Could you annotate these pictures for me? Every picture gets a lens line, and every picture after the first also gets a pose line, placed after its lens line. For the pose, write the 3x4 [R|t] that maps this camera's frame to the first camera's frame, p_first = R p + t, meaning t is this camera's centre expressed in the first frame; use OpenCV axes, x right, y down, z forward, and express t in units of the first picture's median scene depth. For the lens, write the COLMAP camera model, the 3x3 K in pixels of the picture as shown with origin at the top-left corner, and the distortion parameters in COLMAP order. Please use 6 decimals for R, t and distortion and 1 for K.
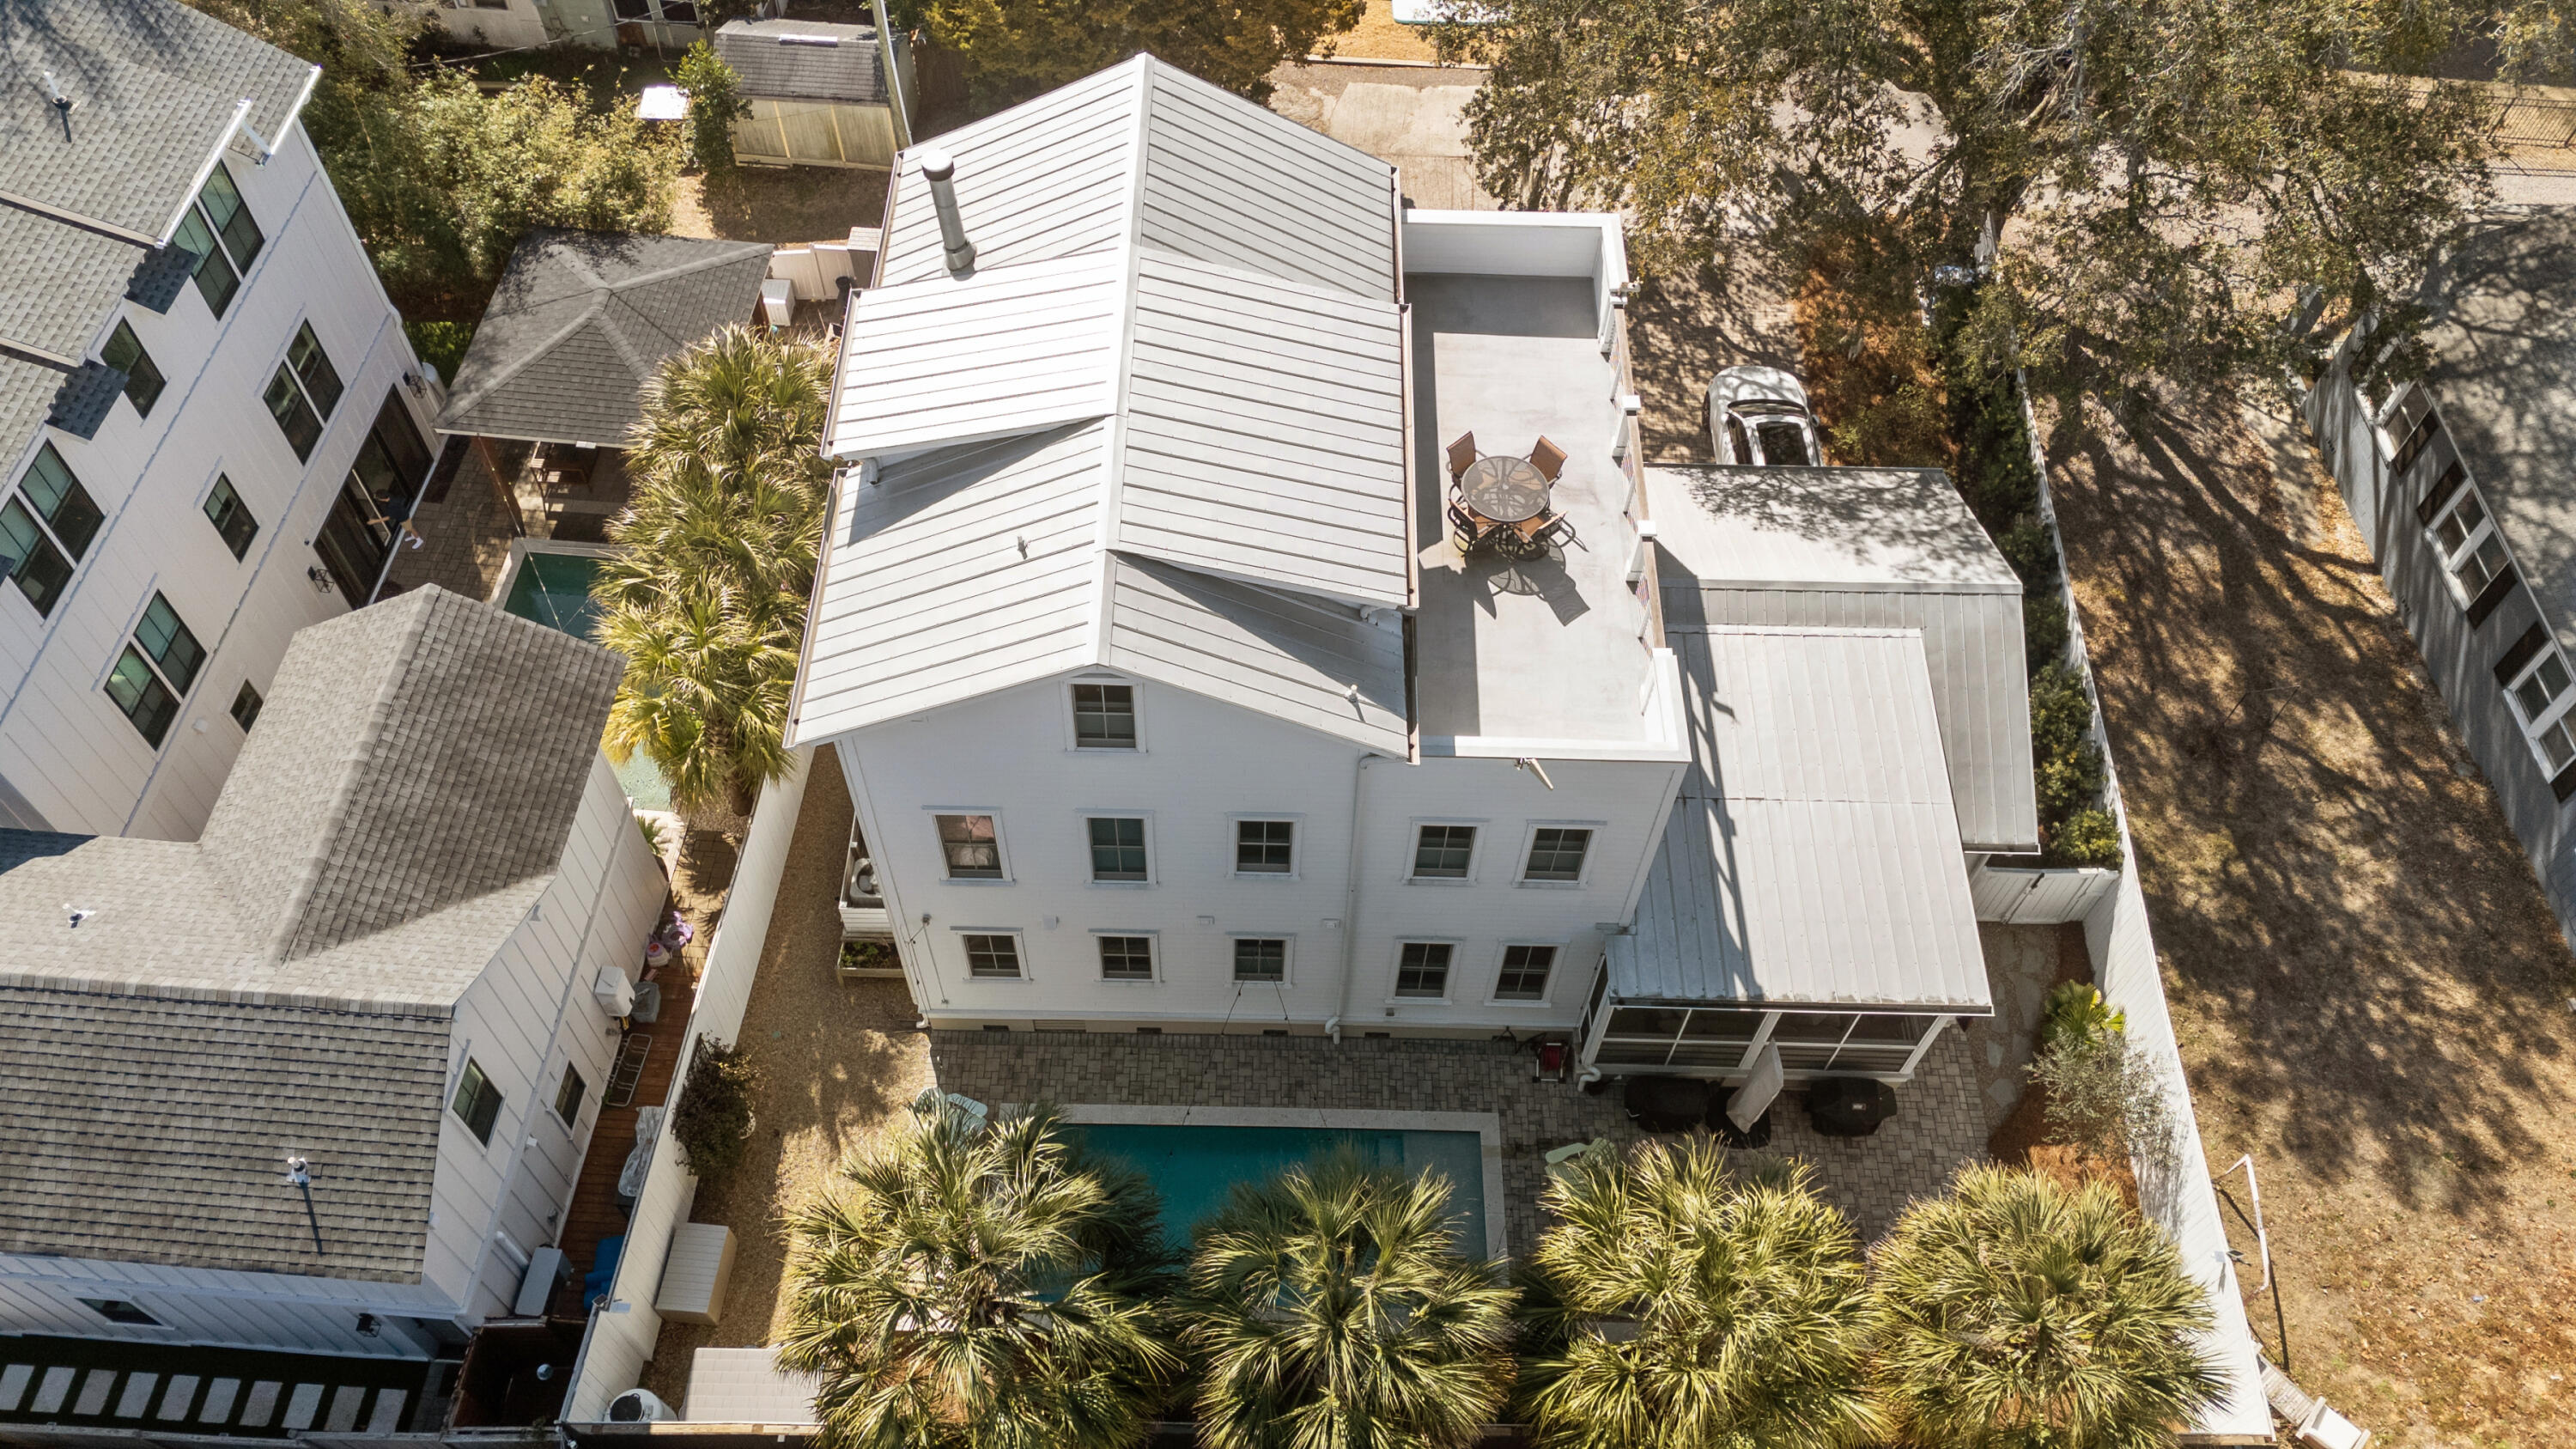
lens RADIAL K [[1898.3, 0, 1288.0], [0, 1898.3, 724.5], [0, 0, 1]] dist [0.086132, -0.072935]
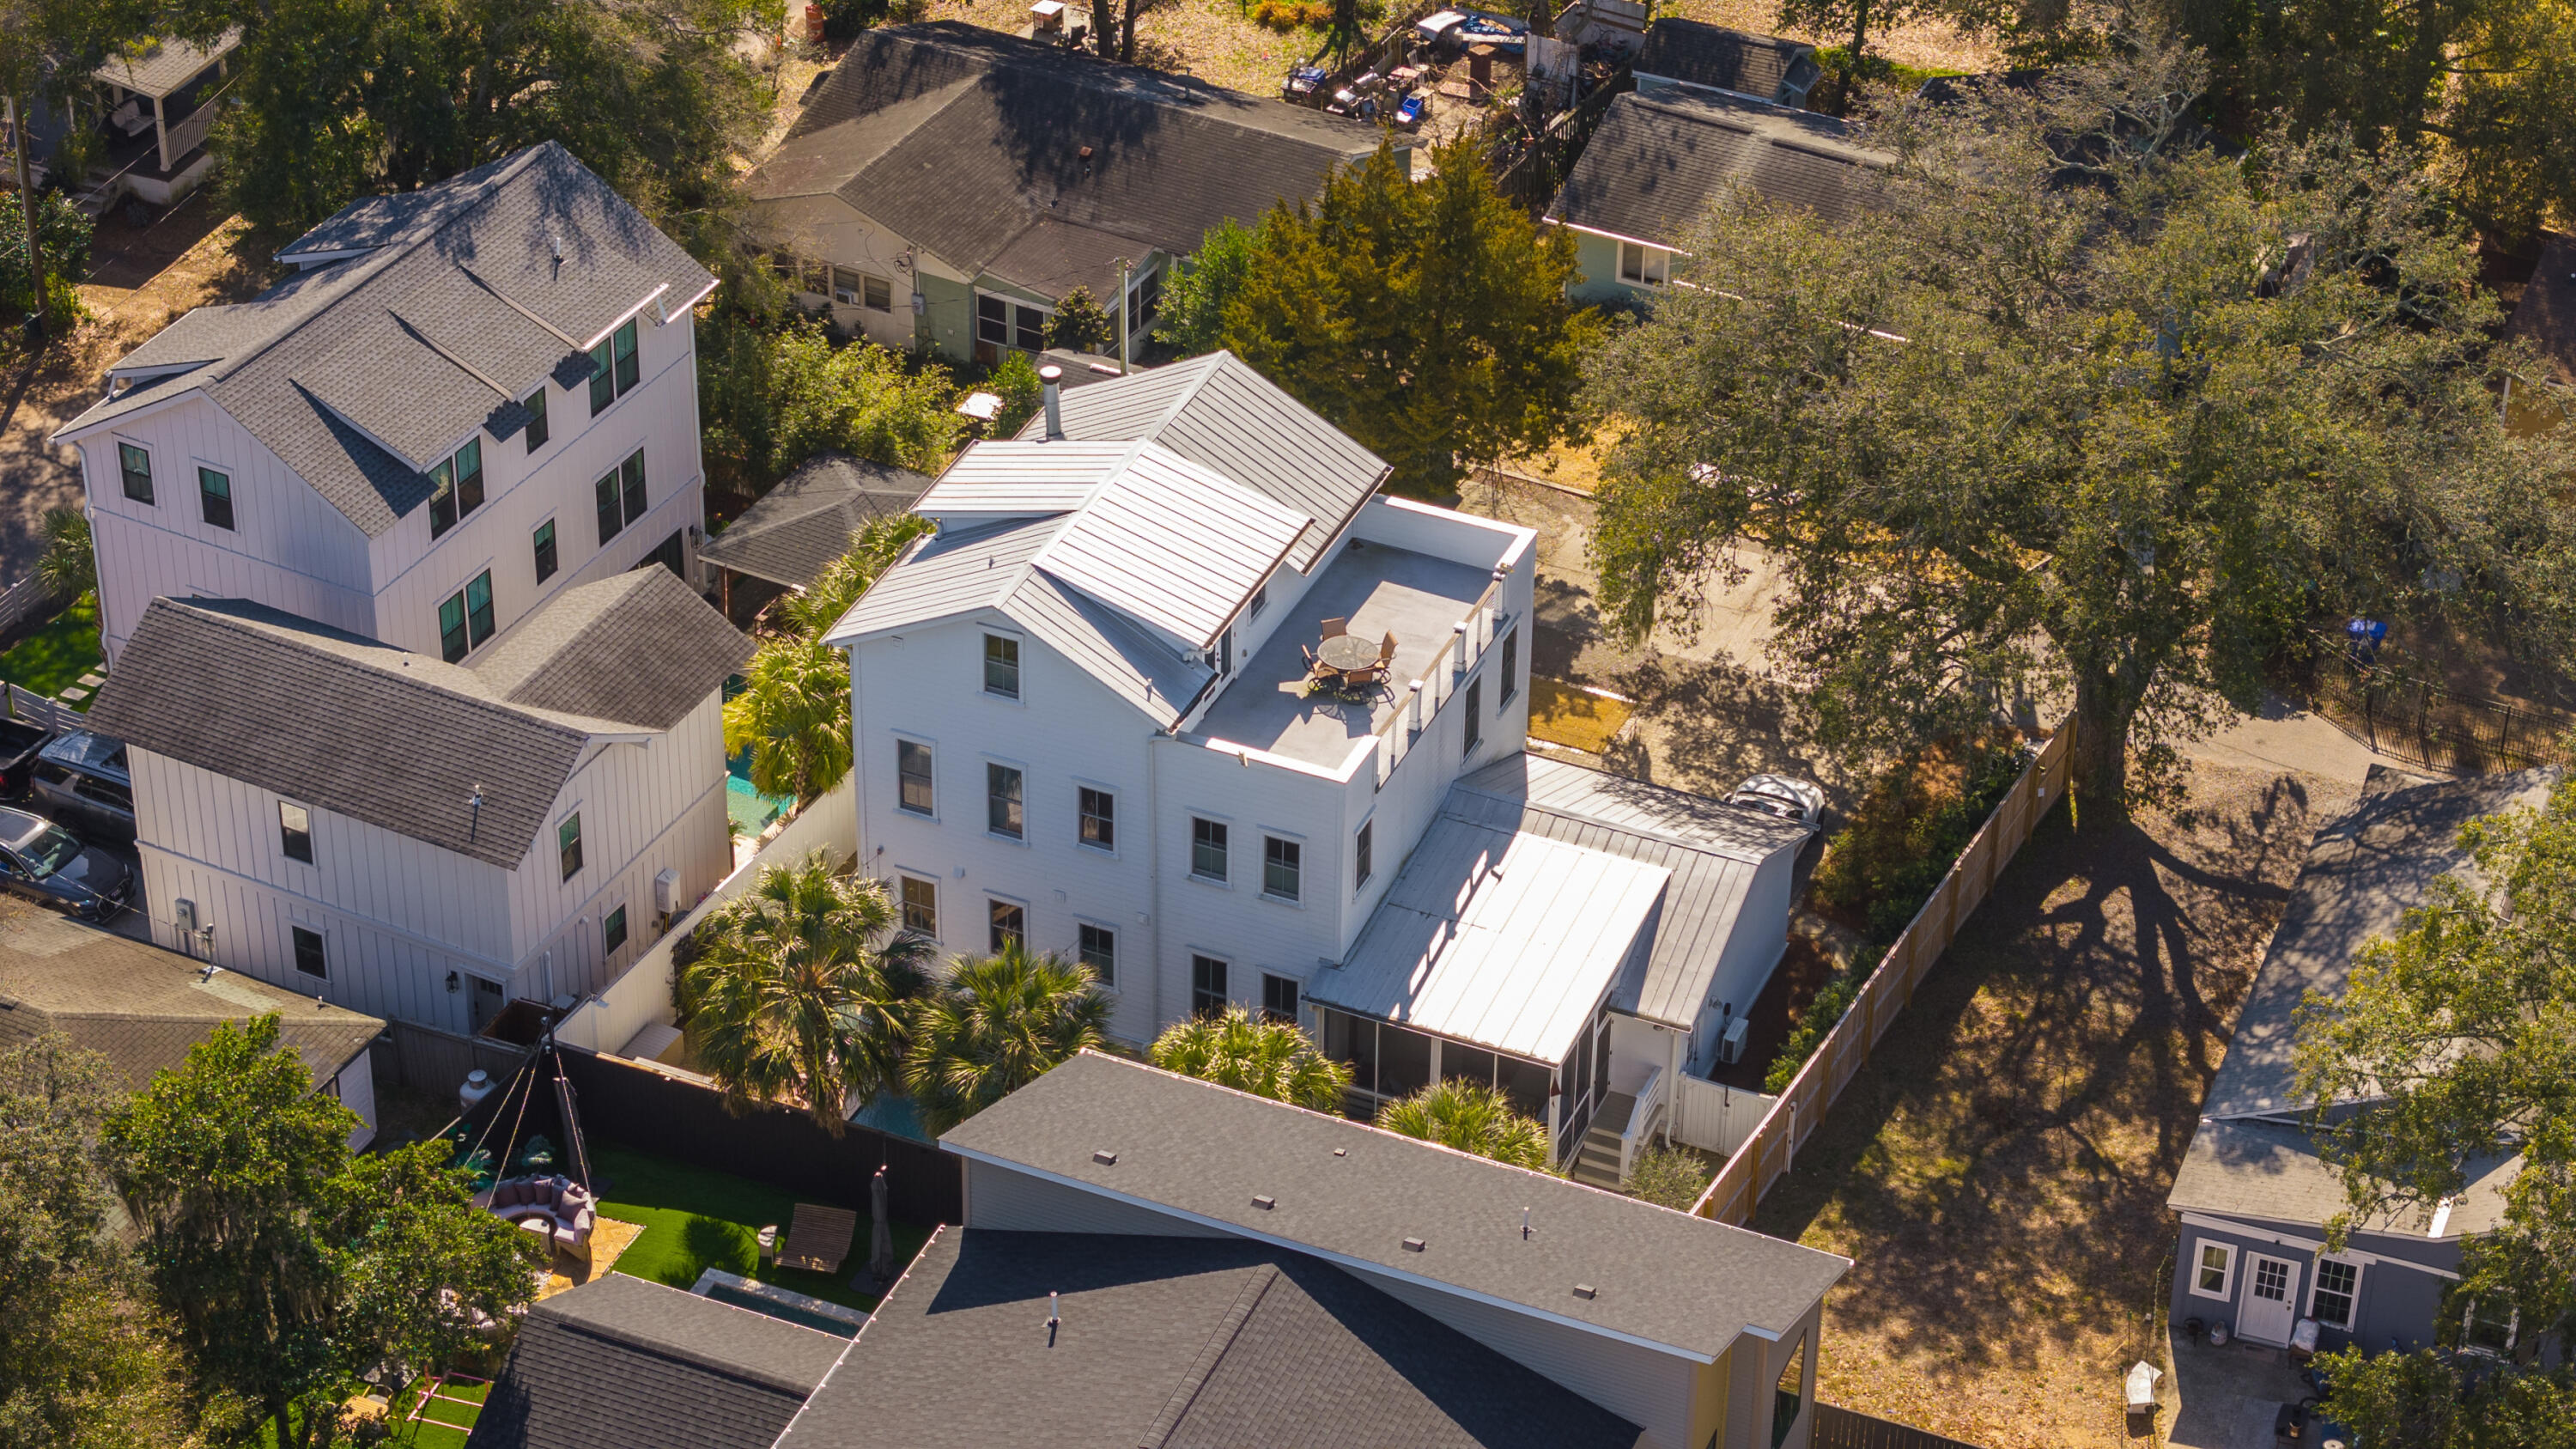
lens RADIAL K [[5207.8, 0, 1288.0], [0, 5207.8, 724.5], [0, 0, 1]] dist [0.002262, 0.029787]
pose [[0.920710, 0.201080, -0.334456, 1.240307], [-0.312778, 0.892748, -0.324300, 1.073775], [0.233374, 0.403196, 0.884855, -2.168731]]
